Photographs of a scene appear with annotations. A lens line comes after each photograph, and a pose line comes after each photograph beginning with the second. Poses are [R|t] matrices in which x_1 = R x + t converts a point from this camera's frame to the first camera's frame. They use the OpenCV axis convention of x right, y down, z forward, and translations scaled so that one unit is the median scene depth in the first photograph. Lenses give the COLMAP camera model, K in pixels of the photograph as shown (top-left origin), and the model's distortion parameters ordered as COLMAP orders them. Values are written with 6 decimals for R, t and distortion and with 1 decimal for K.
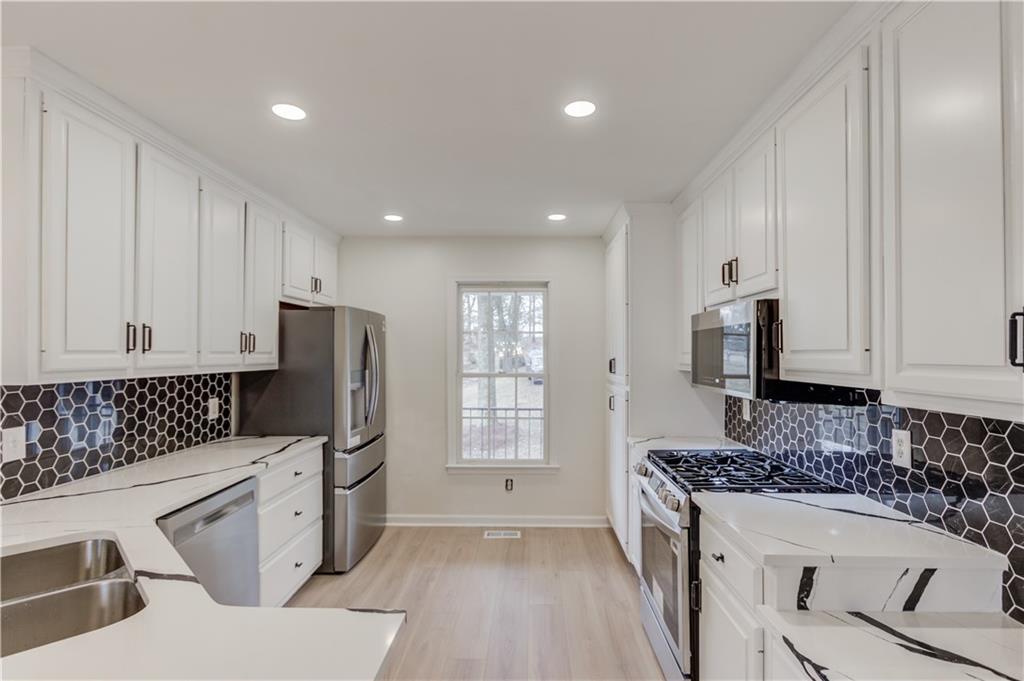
lens RADIAL K [[500.7, 0, 512.2], [0, 500.7, 341.0], [0, 0, 1]] dist [0.003807, 0.000947]
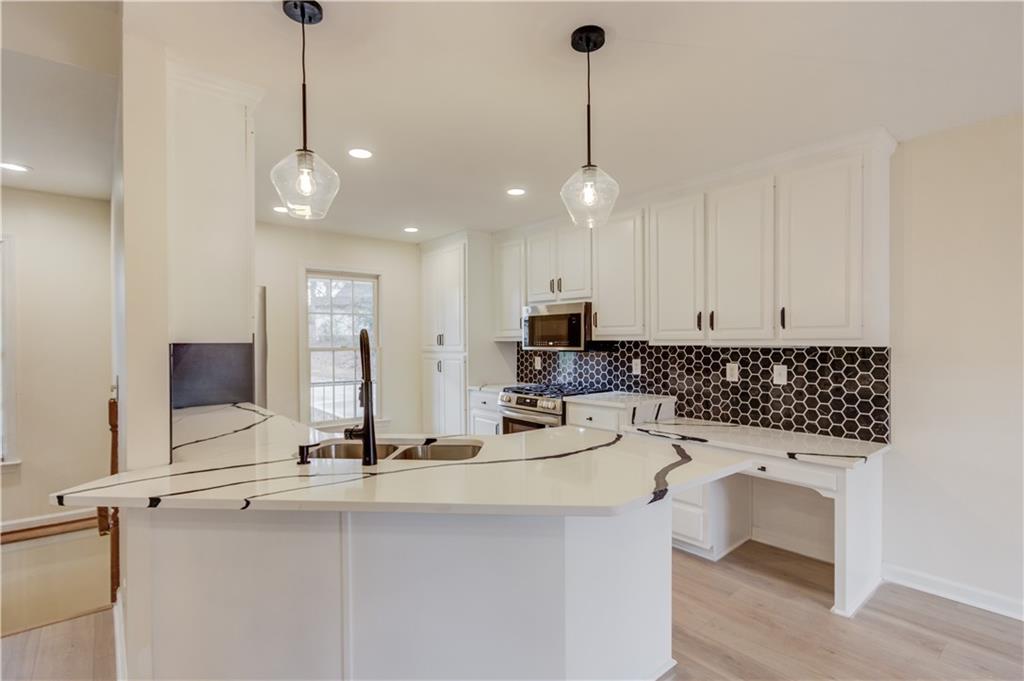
lens RADIAL K [[500.7, 0, 512.9], [0, 500.7, 342.1], [0, 0, 1]] dist [0.003807, 0.000947]
pose [[0.749864, -0.003678, 0.661582, -1.111636], [-0.013148, 0.999704, 0.020461, 0.045042], [-0.661462, -0.024041, 0.749593, -0.364578]]
